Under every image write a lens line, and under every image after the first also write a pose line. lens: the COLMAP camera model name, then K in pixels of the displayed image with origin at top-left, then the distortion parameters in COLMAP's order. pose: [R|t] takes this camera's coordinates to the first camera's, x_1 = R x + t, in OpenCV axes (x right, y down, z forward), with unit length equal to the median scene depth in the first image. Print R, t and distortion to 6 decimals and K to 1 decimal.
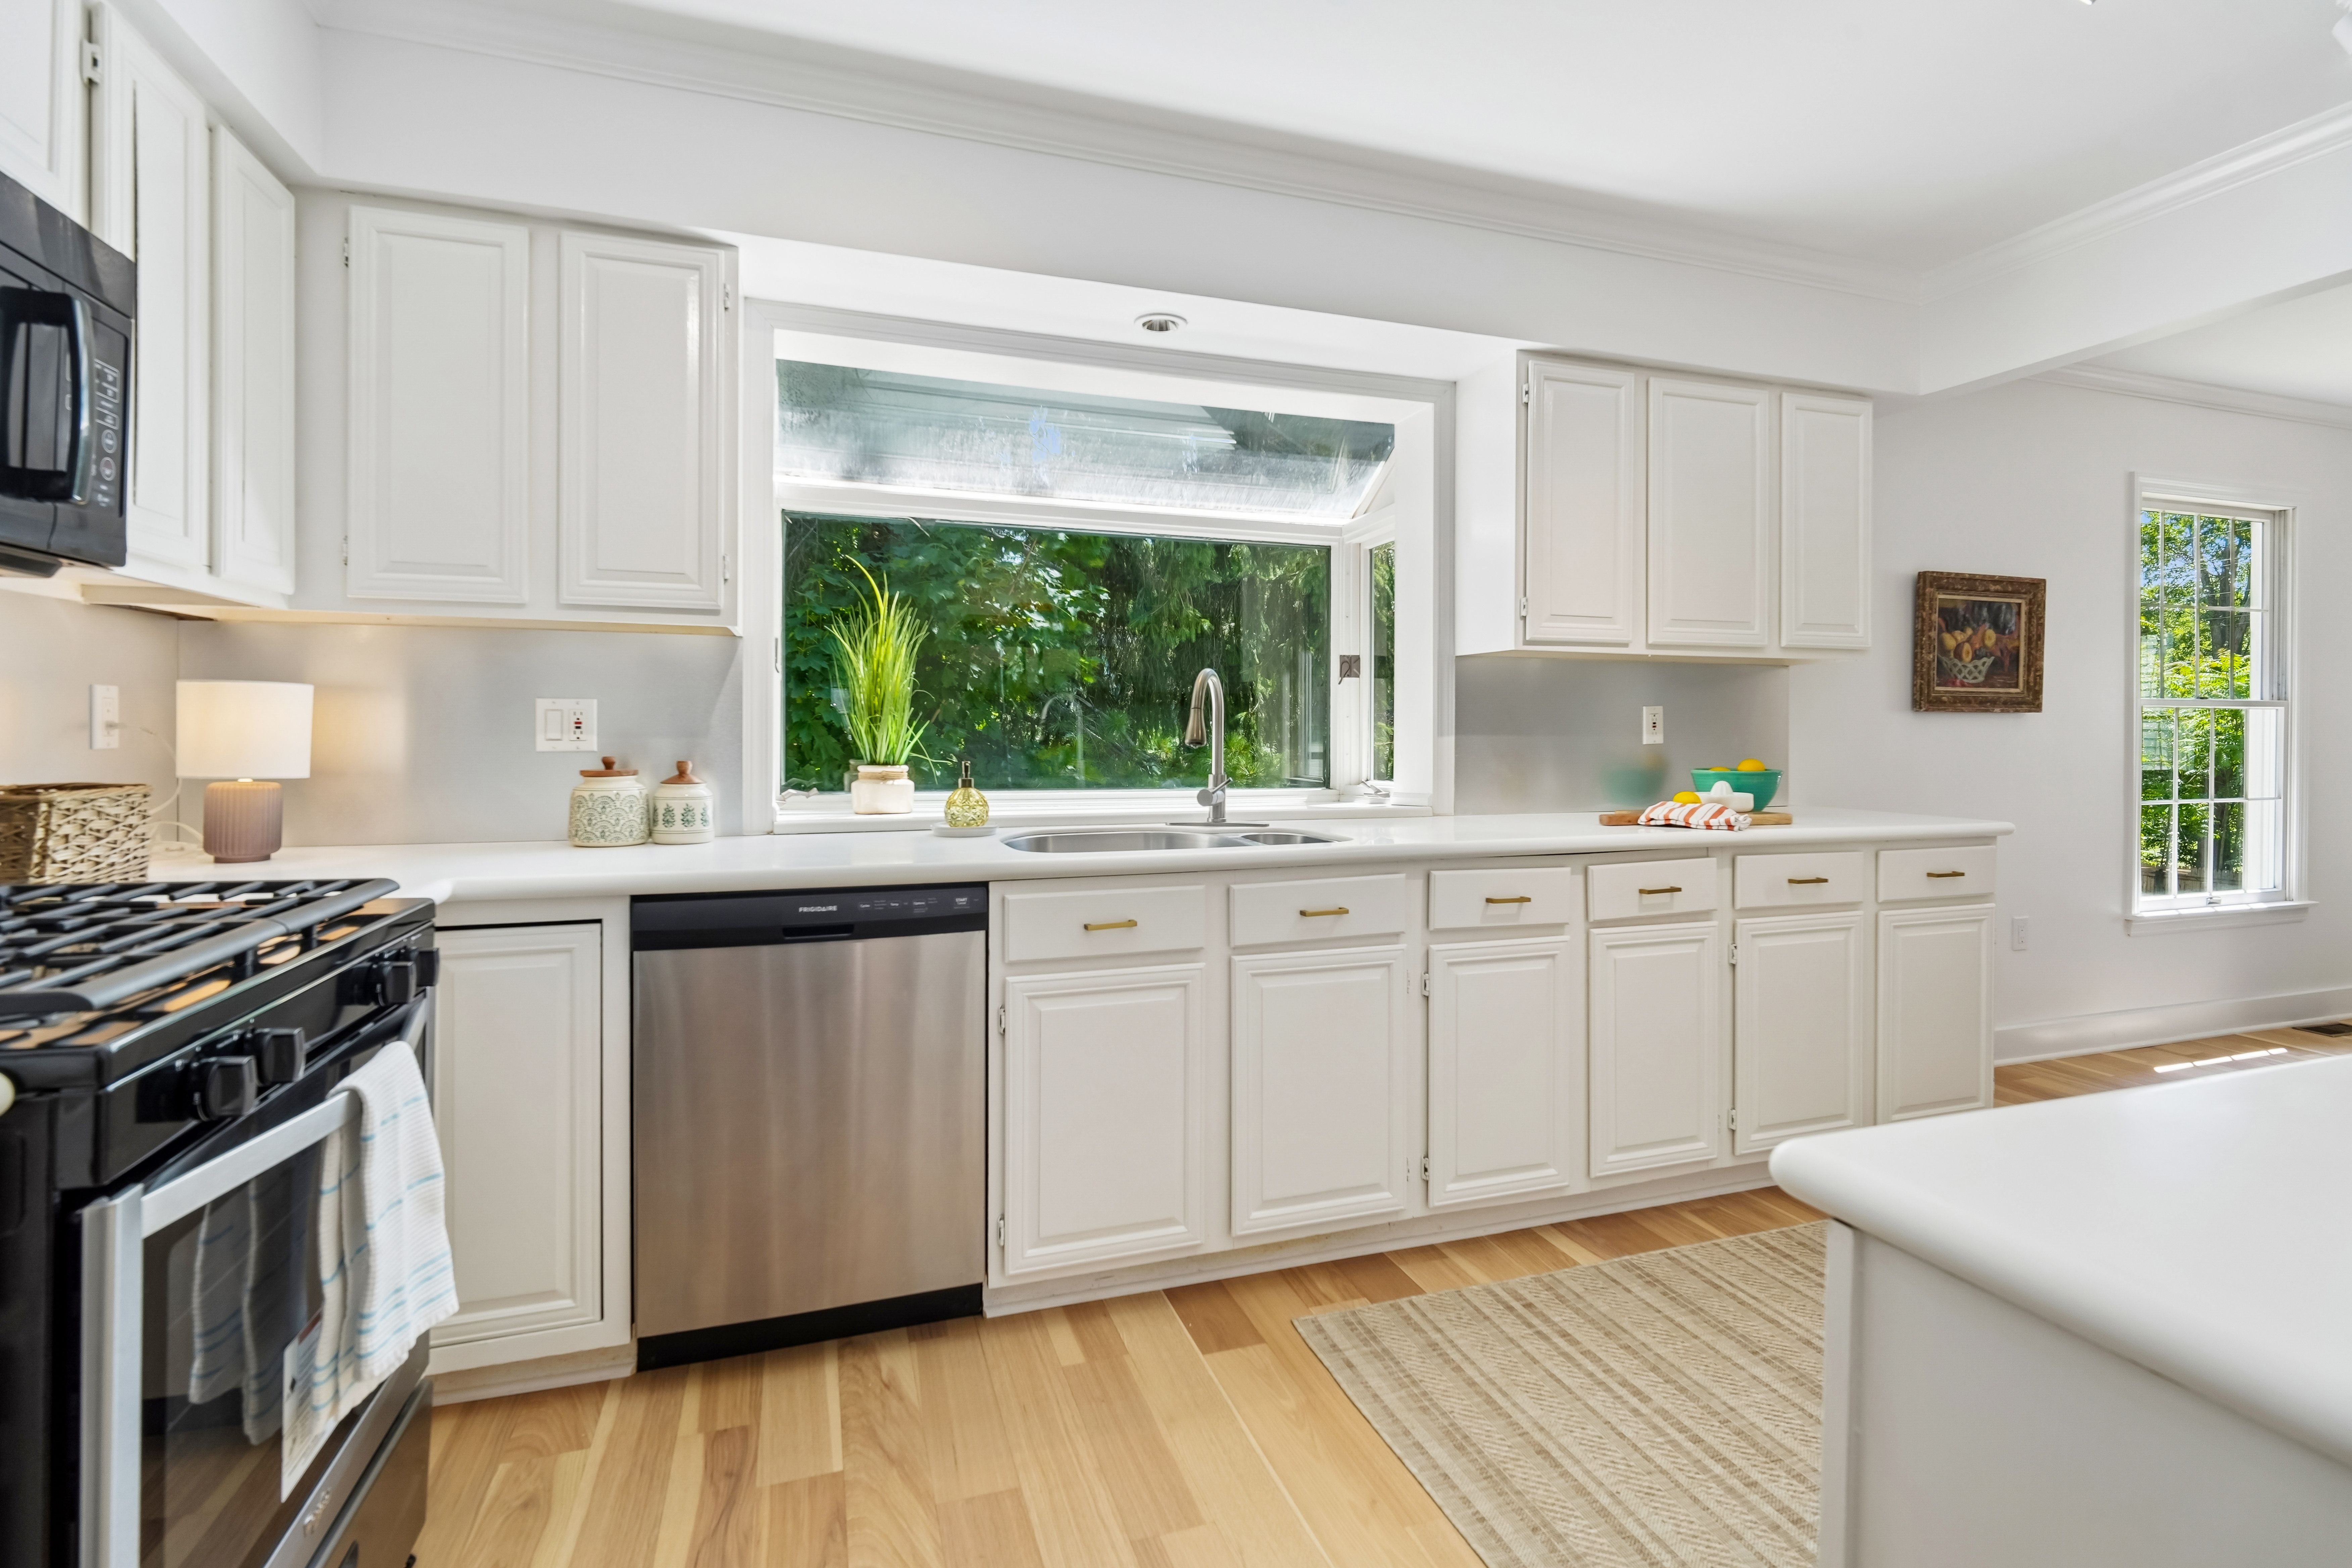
lens RADIAL K [[1099.7, 0, 1187.3], [0, 1099.7, 734.8], [0, 0, 1]] dist [-0.000172, -0.003821]
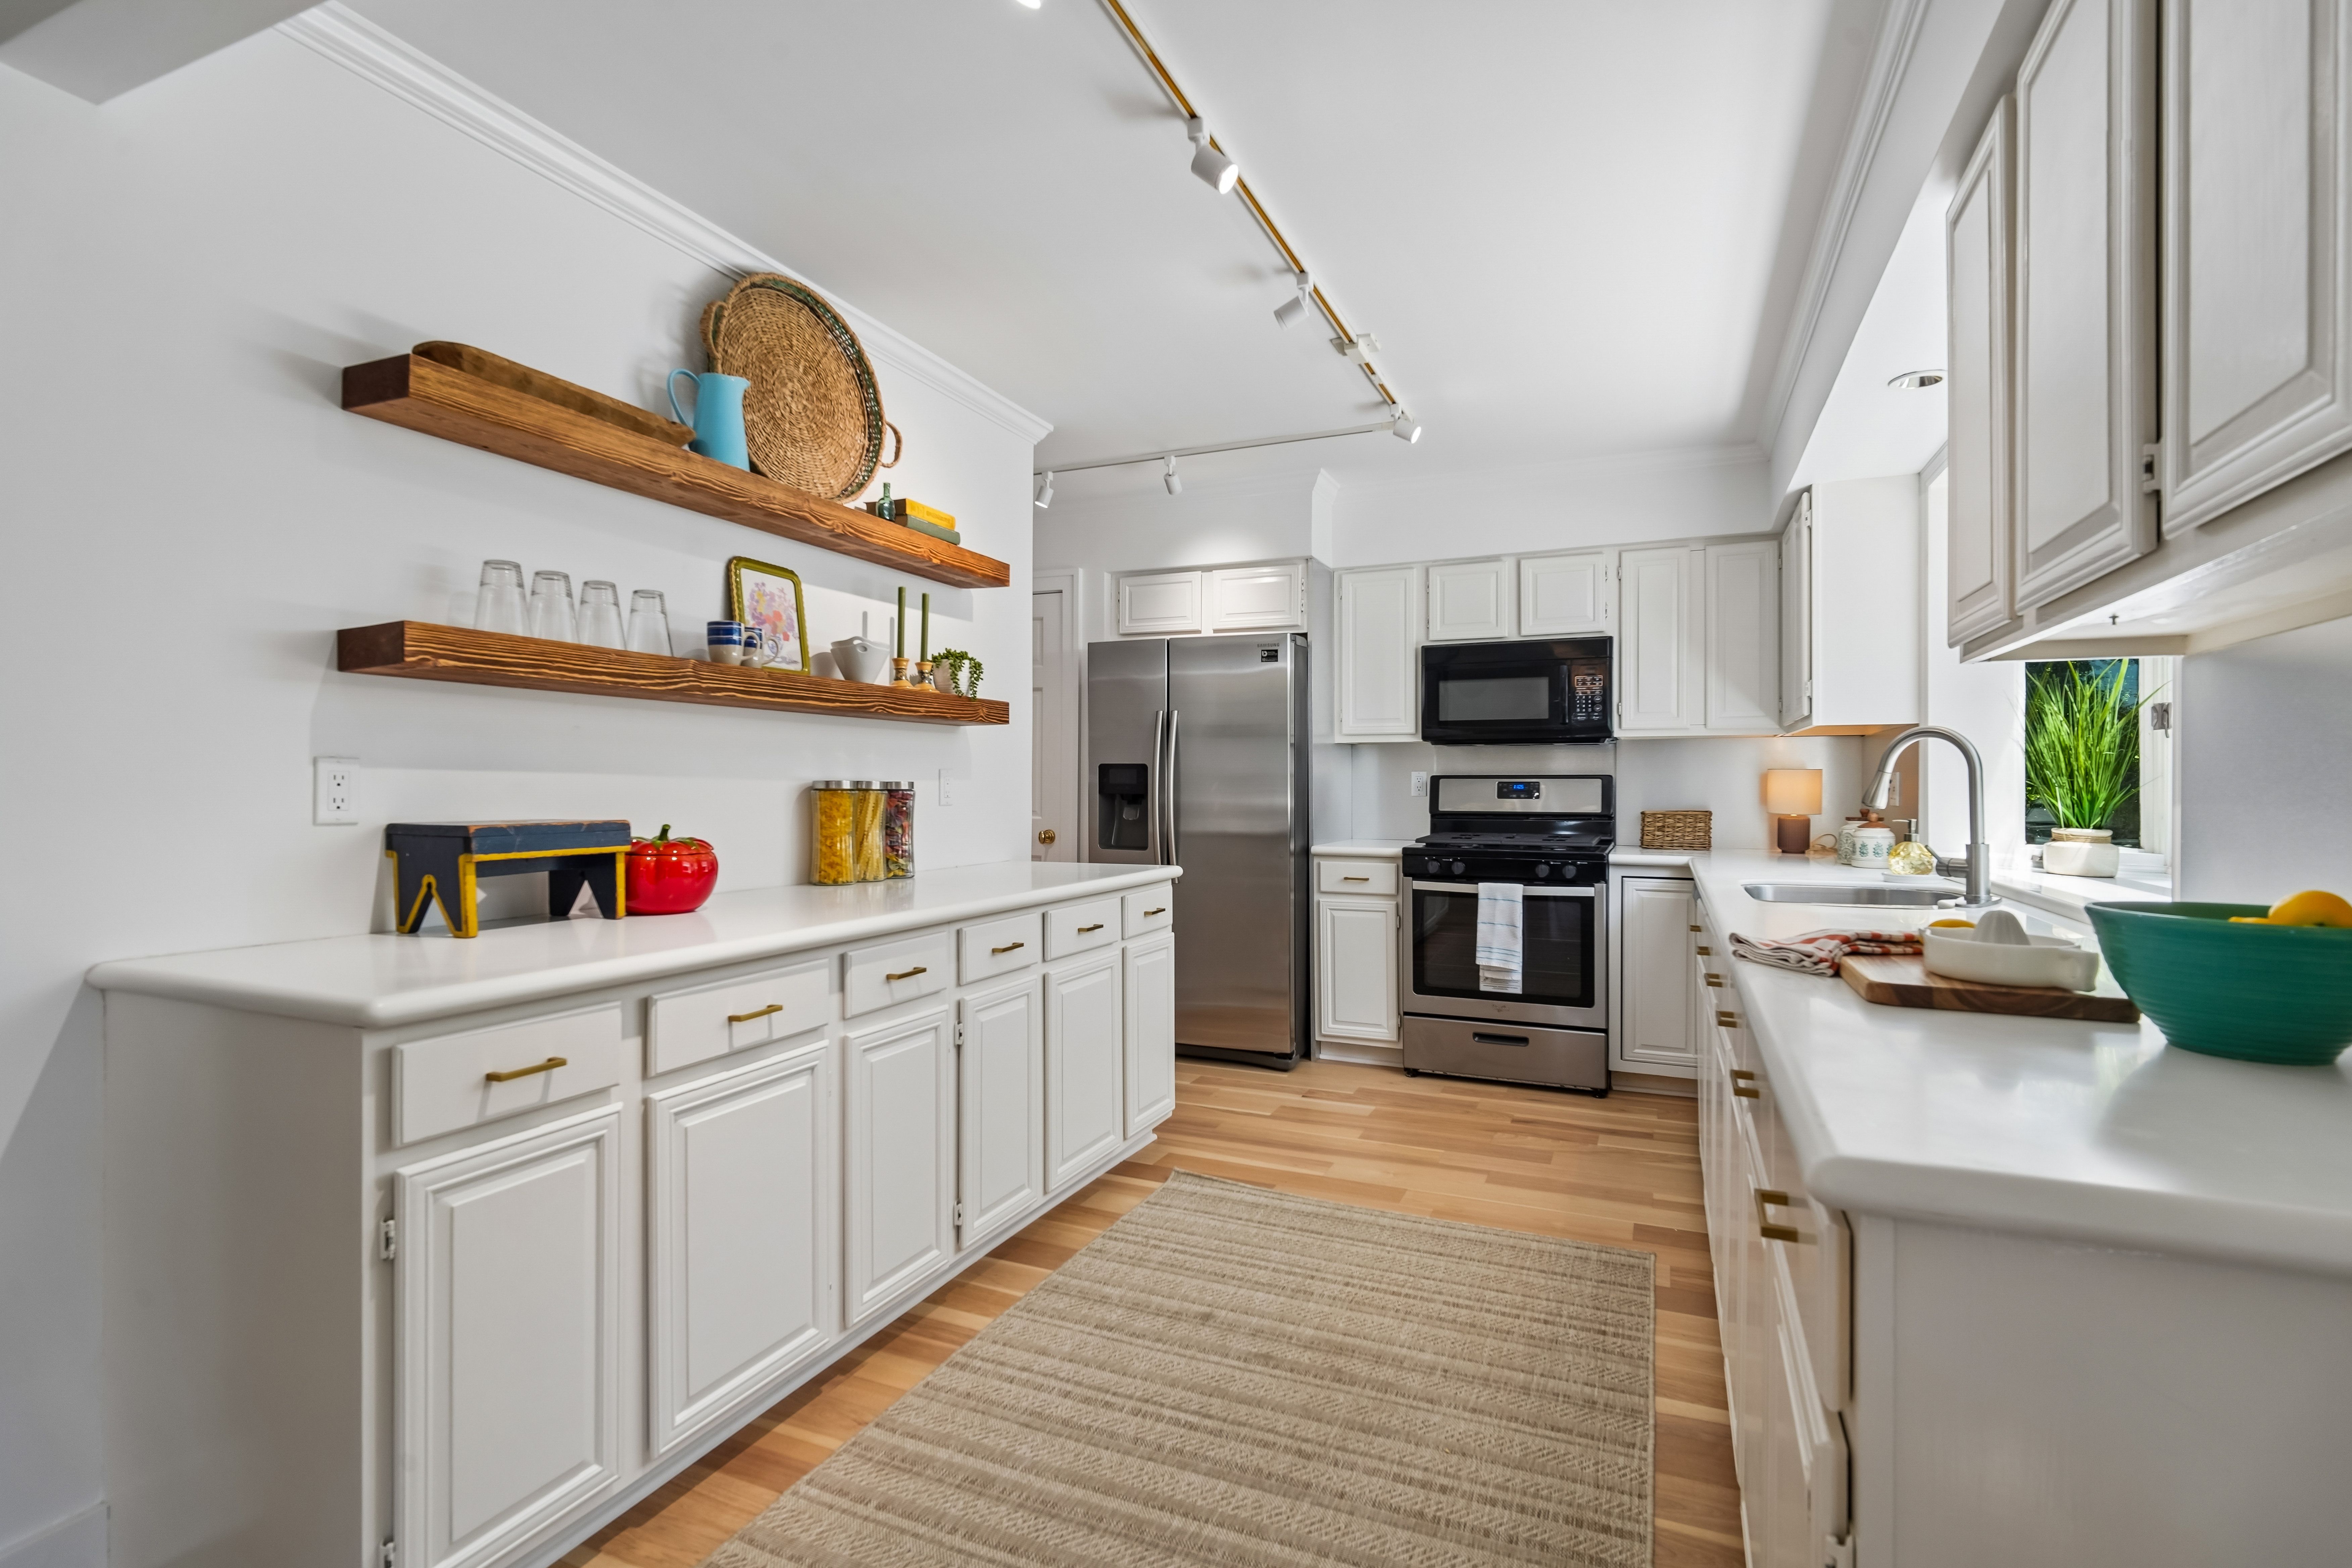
lens RADIAL K [[1099.7, 0, 1181.3], [0, 1099.7, 777.9], [0, 0, 1]] dist [-0.000172, -0.003821]
pose [[-0.671367, -0.011340, -0.741038, 1.569711], [-0.008432, 0.999935, -0.007663, -0.006037], [0.741077, 0.001104, -0.671419, 1.607960]]
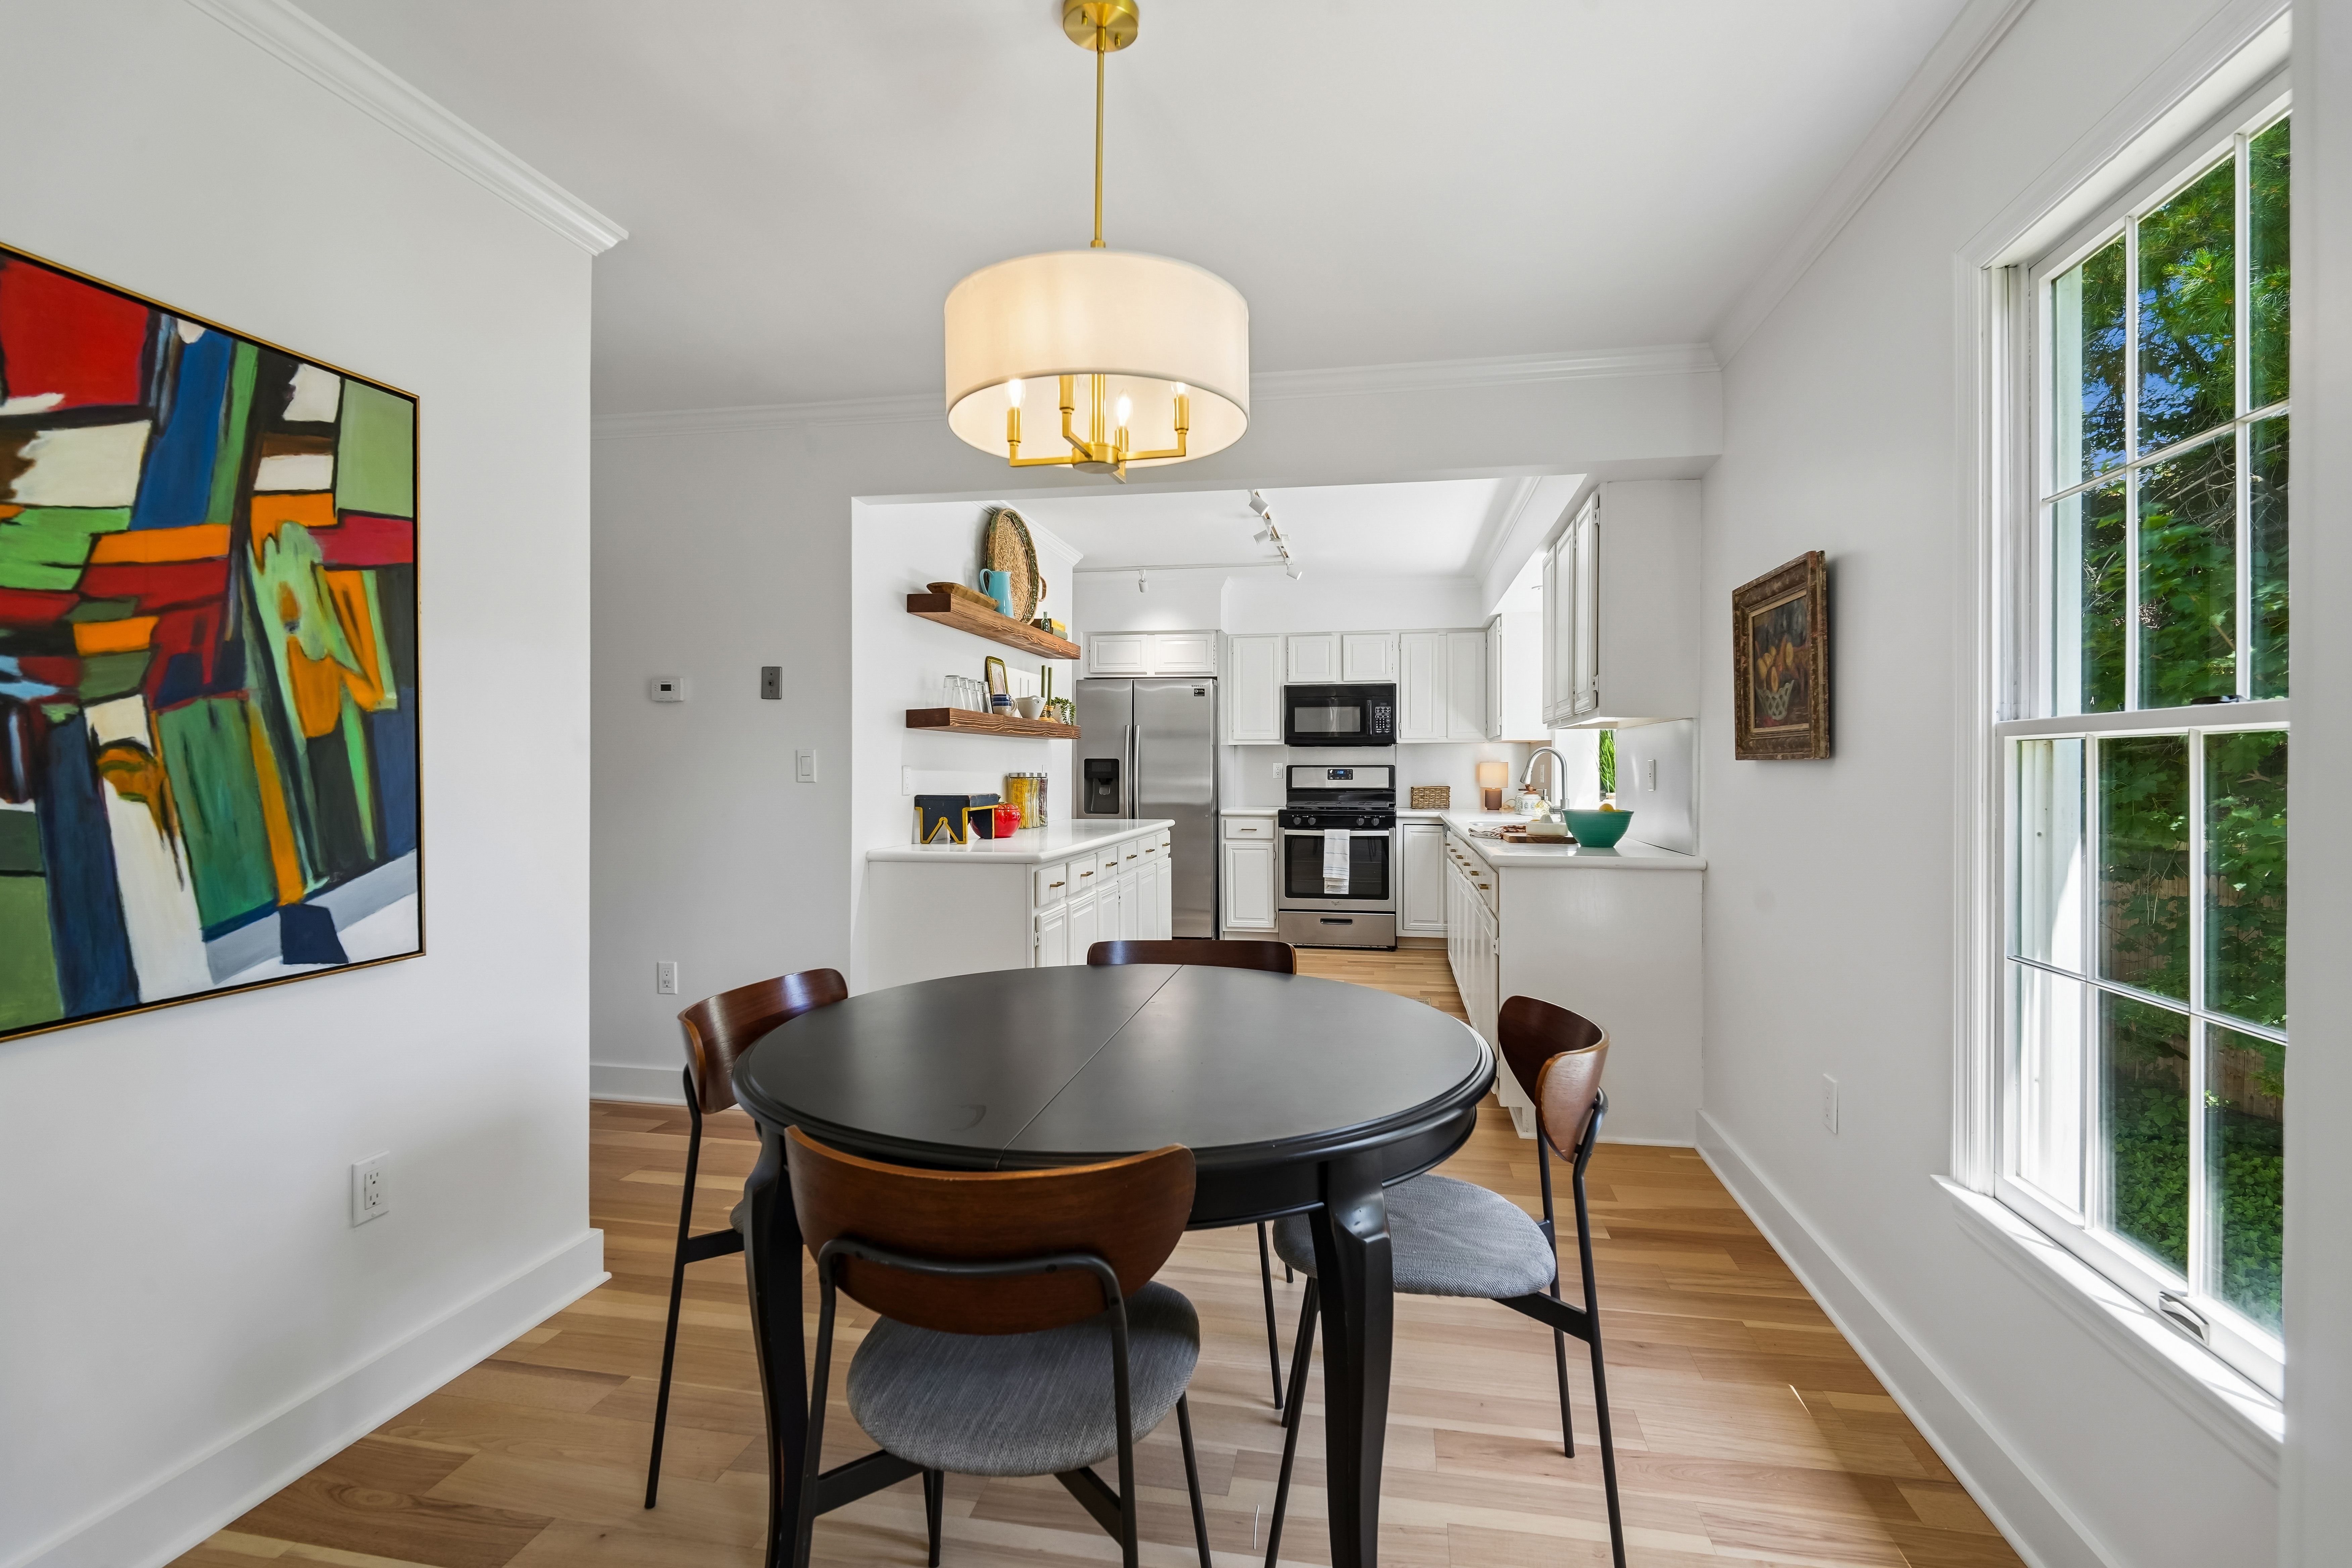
lens RADIAL K [[1099.7, 0, 1194.2], [0, 1099.7, 772.5], [0, 0, 1]] dist [-0.000172, -0.003821]
pose [[-0.481186, -0.000608, -0.876619, 3.857439], [-0.004326, 0.999989, 0.001681, -0.022455], [0.876608, 0.004601, -0.481183, 2.194560]]
